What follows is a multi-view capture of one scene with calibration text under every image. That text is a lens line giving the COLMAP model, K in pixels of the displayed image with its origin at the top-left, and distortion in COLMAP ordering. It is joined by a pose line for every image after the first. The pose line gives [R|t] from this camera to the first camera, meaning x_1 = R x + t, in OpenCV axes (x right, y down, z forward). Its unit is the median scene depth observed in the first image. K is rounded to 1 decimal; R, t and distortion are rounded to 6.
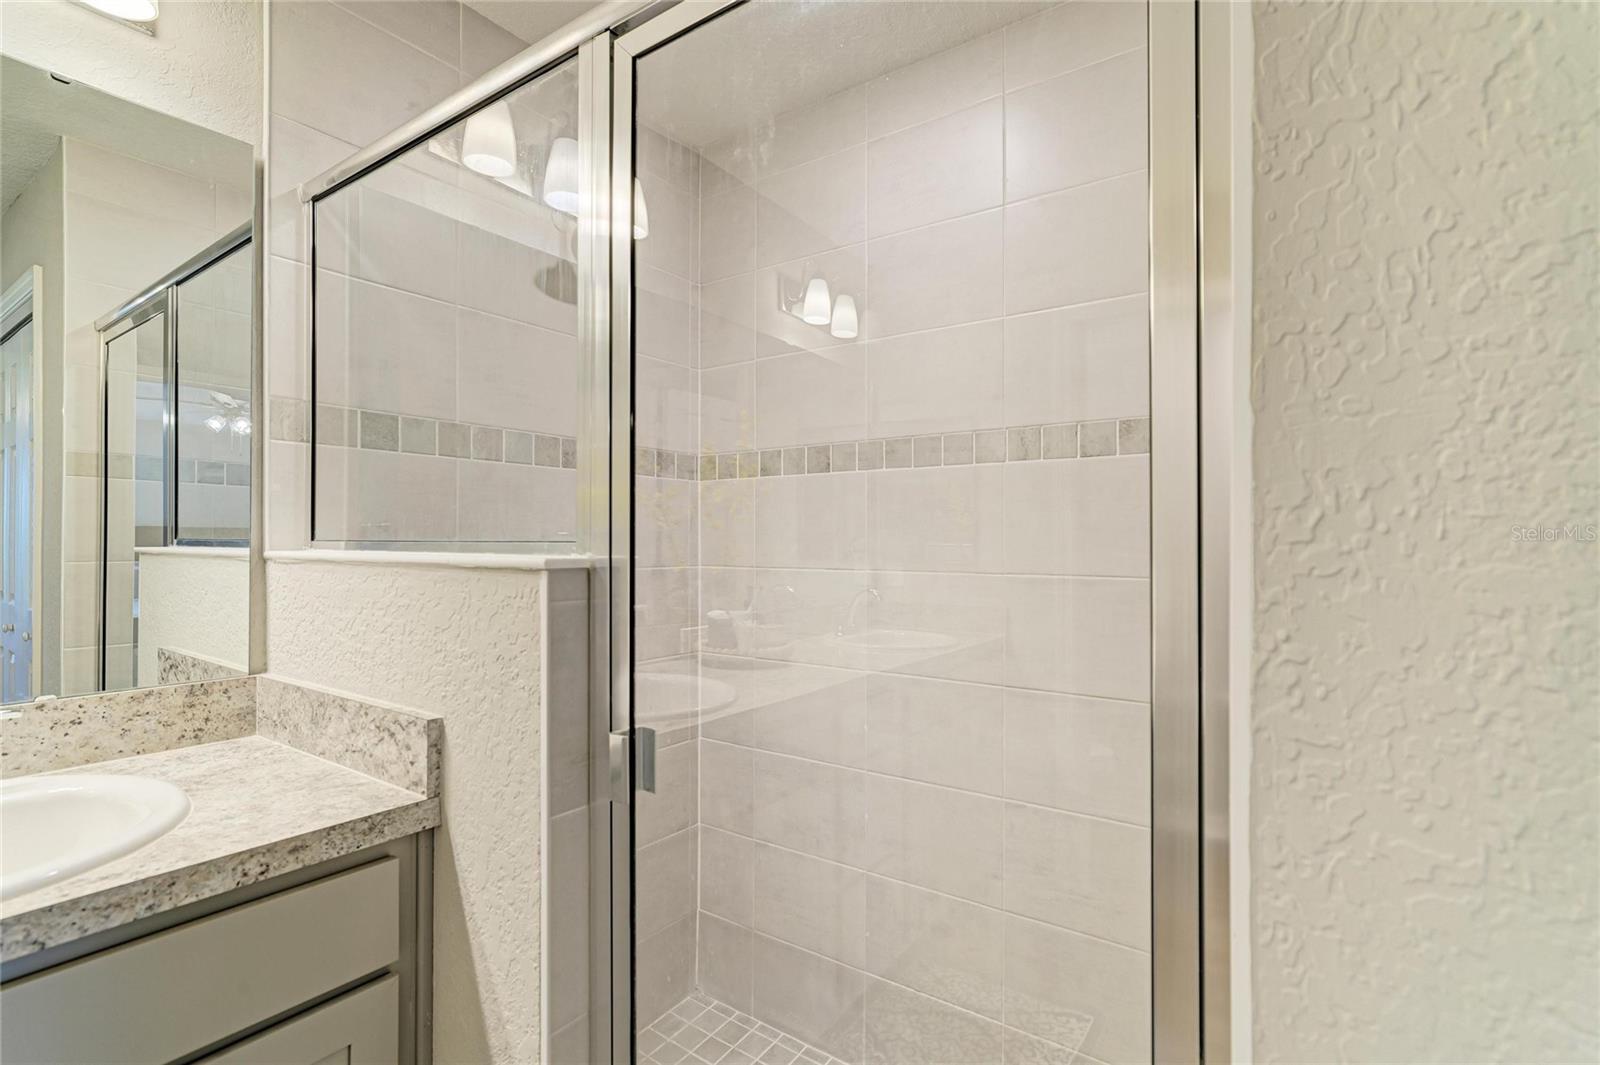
lens RADIAL K [[766.9, 0, 807.3], [0, 766.9, 542.3], [0, 0, 1]] dist [-0.007435, 0.006363]
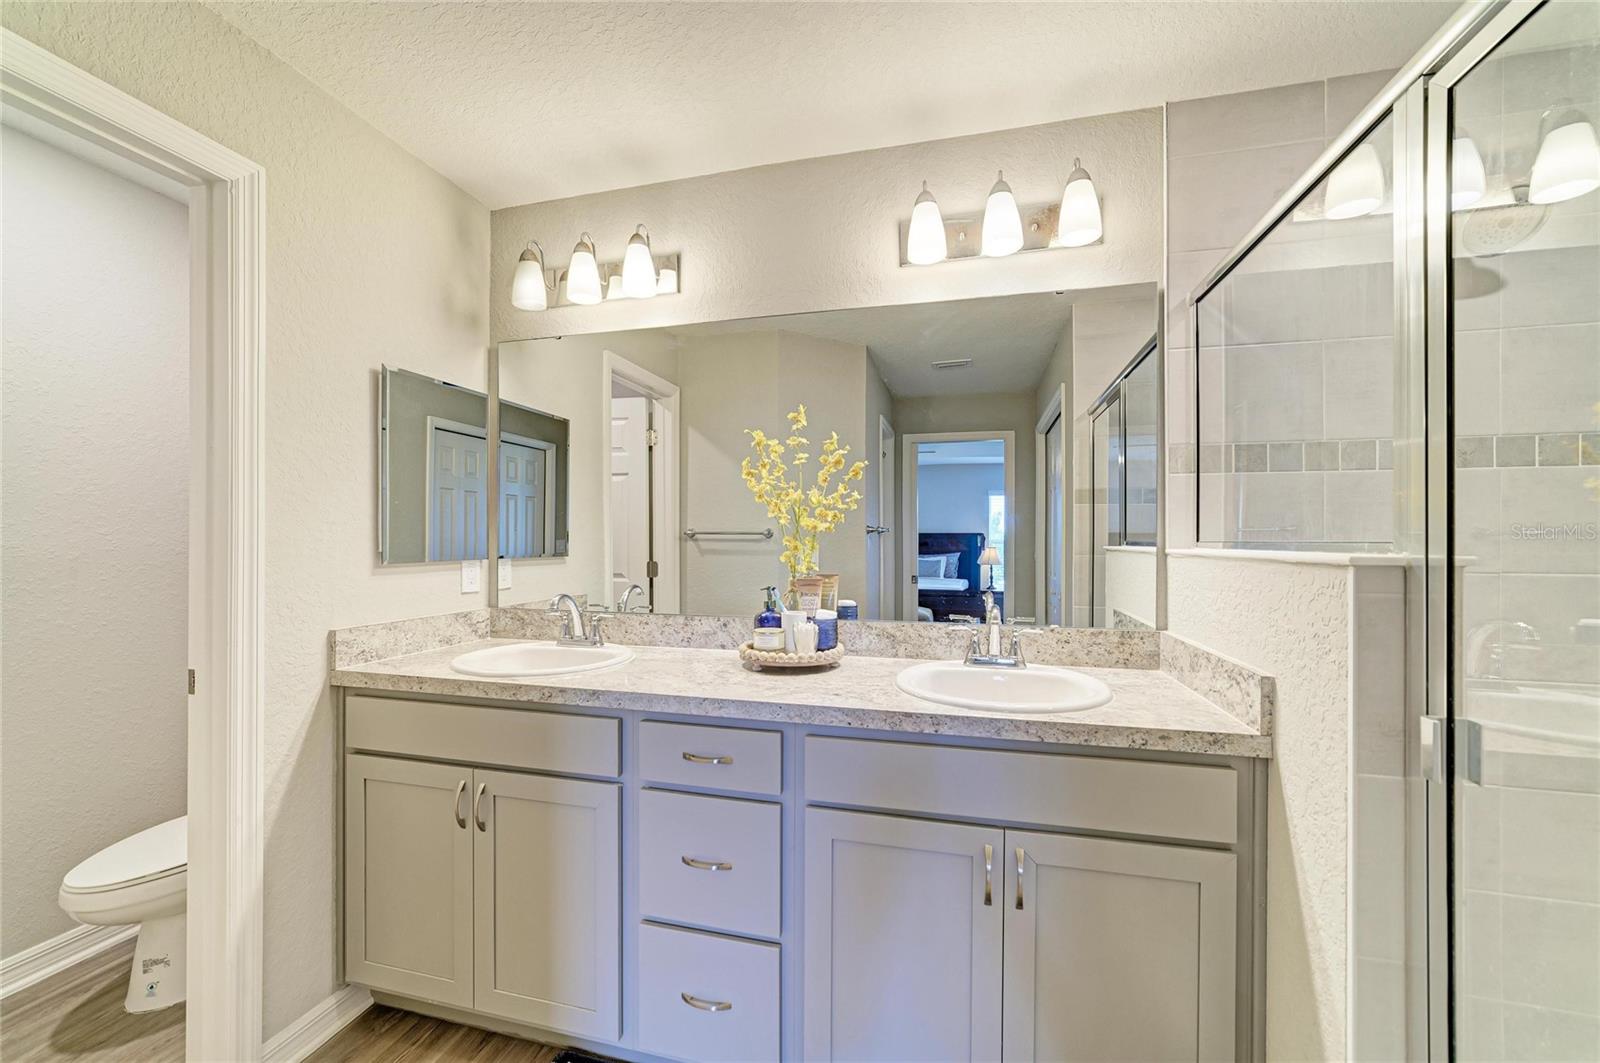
lens RADIAL K [[639.1, 0, 802.9], [0, 639.1, 540.3], [0, 0, 1]] dist [-0.012937, 0.000513]
pose [[0.367240, -0.005148, -0.930112, 0.228870], [0.001628, 0.999987, -0.004892, -0.000799], [0.930125, 0.000282, 0.367244, -0.142983]]
